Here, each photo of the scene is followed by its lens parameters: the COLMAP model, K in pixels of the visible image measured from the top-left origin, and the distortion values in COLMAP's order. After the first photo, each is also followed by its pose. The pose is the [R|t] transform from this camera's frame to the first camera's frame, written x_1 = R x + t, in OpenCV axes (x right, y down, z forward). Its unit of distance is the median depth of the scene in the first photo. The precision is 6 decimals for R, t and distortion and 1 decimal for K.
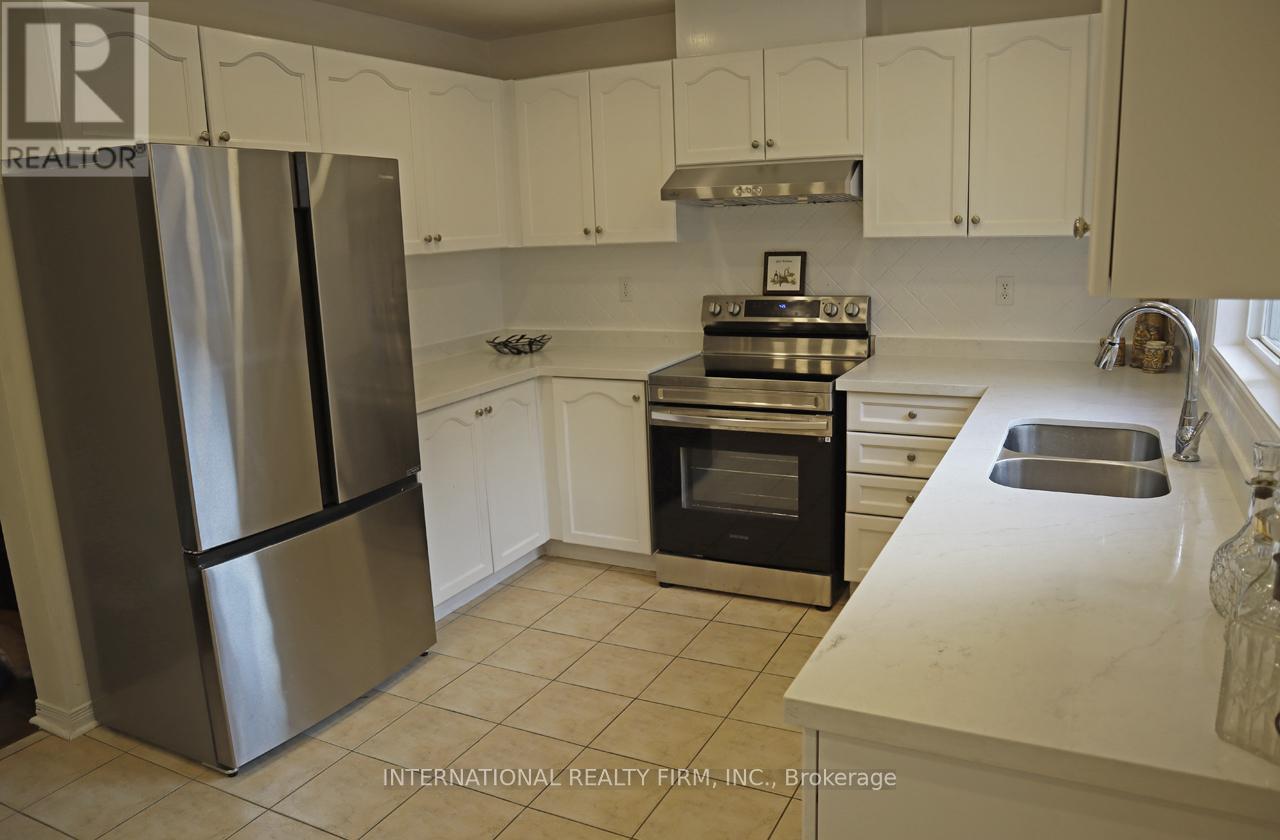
lens RADIAL K [[927.6, 0, 643.3], [0, 927.6, 410.7], [0, 0, 1]] dist [-0.079195, 0.013331]
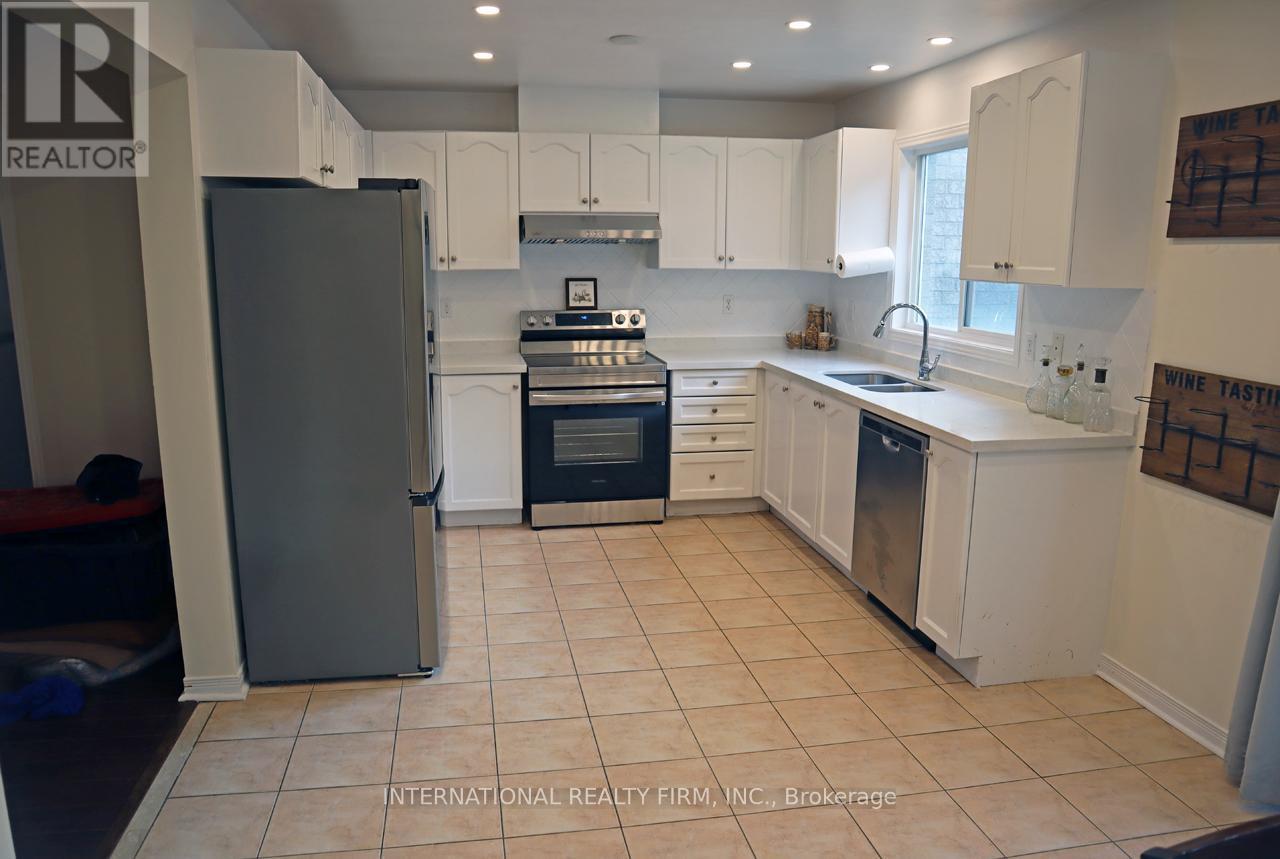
lens RADIAL K [[892.2, 0, 636.8], [0, 892.2, 436.9], [0, 0, 1]] dist [-0.115781, 0.067186]
pose [[0.809915, -0.083729, 0.580540, -0.610129], [0.087239, 0.995946, 0.021933, 0.044848], [-0.580023, 0.032882, 0.813936, -0.126253]]
